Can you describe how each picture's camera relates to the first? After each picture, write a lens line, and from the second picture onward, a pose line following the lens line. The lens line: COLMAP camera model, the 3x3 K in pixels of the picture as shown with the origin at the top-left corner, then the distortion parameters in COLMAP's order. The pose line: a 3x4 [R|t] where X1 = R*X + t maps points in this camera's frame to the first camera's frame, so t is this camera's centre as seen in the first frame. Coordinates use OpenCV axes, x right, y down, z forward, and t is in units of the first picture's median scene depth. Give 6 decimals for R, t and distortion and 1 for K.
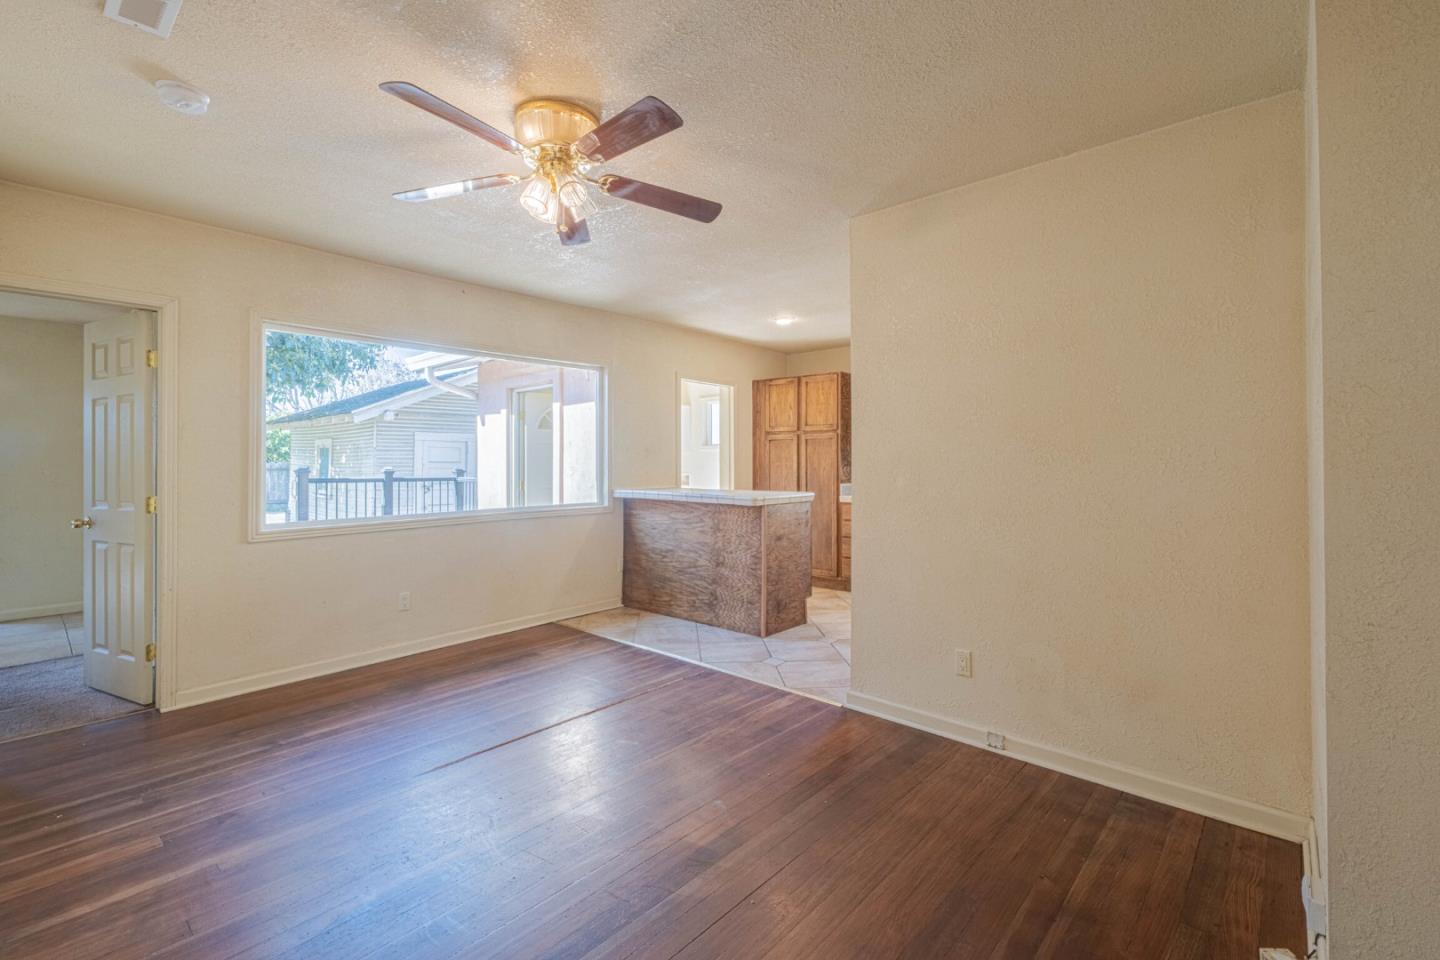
lens RADIAL K [[631.7, 0, 720.1], [0, 631.7, 460.3], [0, 0, 1]] dist [-0.000681, -0.000108]
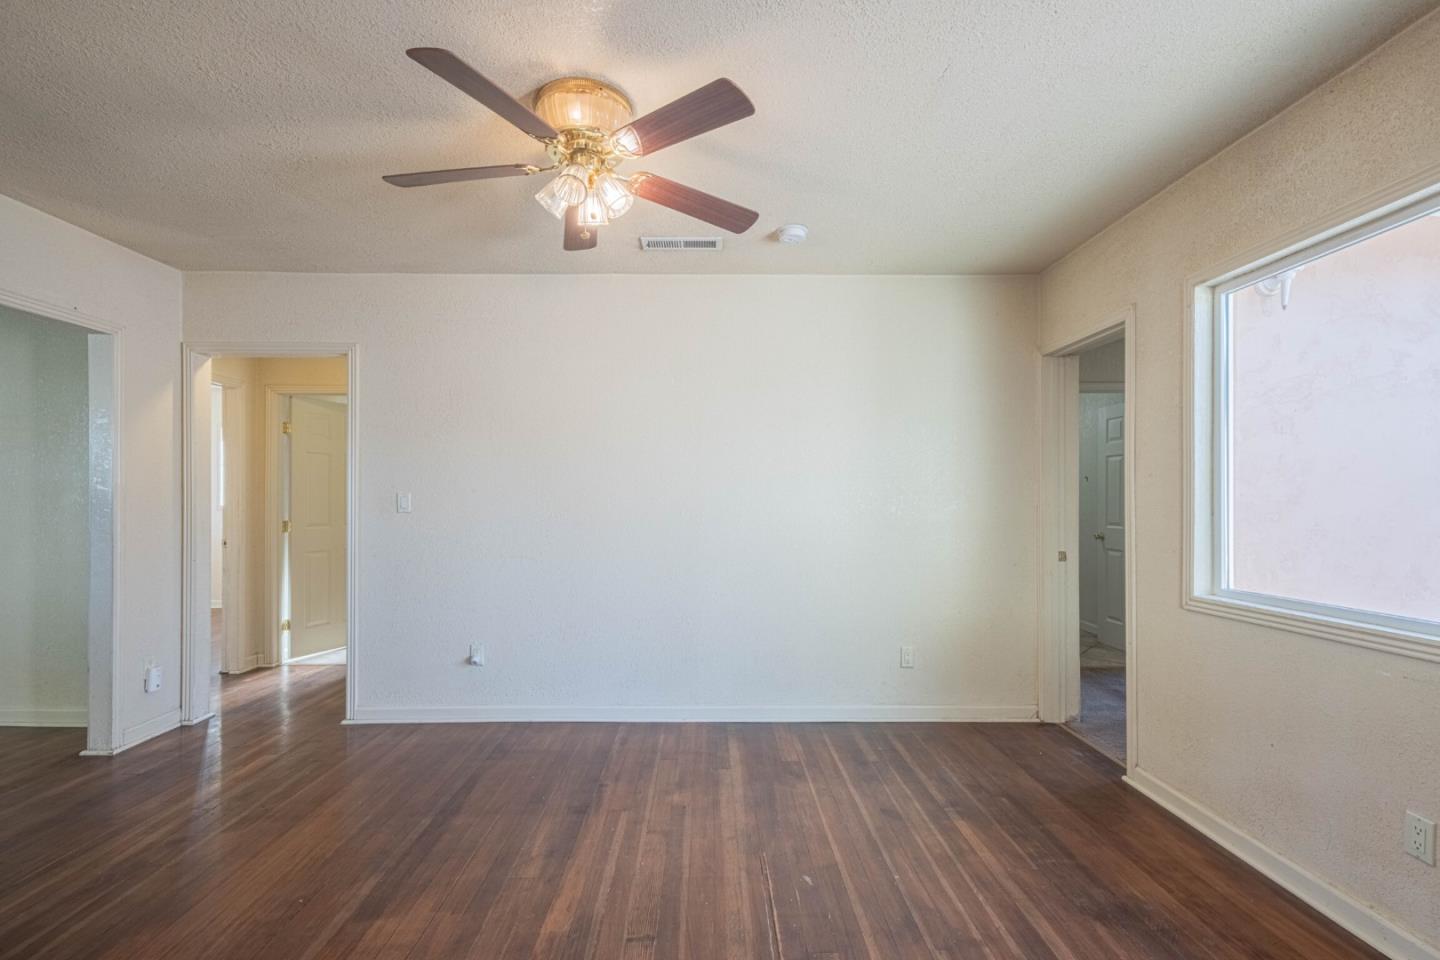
lens RADIAL K [[655.3, 0, 714.4], [0, 655.3, 502.8], [0, 0, 1]] dist [0.002172, 0.000107]
pose [[-0.749908, 0.005414, -0.661520, 0.158519], [0.009869, 0.999947, -0.003004, 0.011163], [0.661469, -0.008781, -0.749921, 1.405111]]
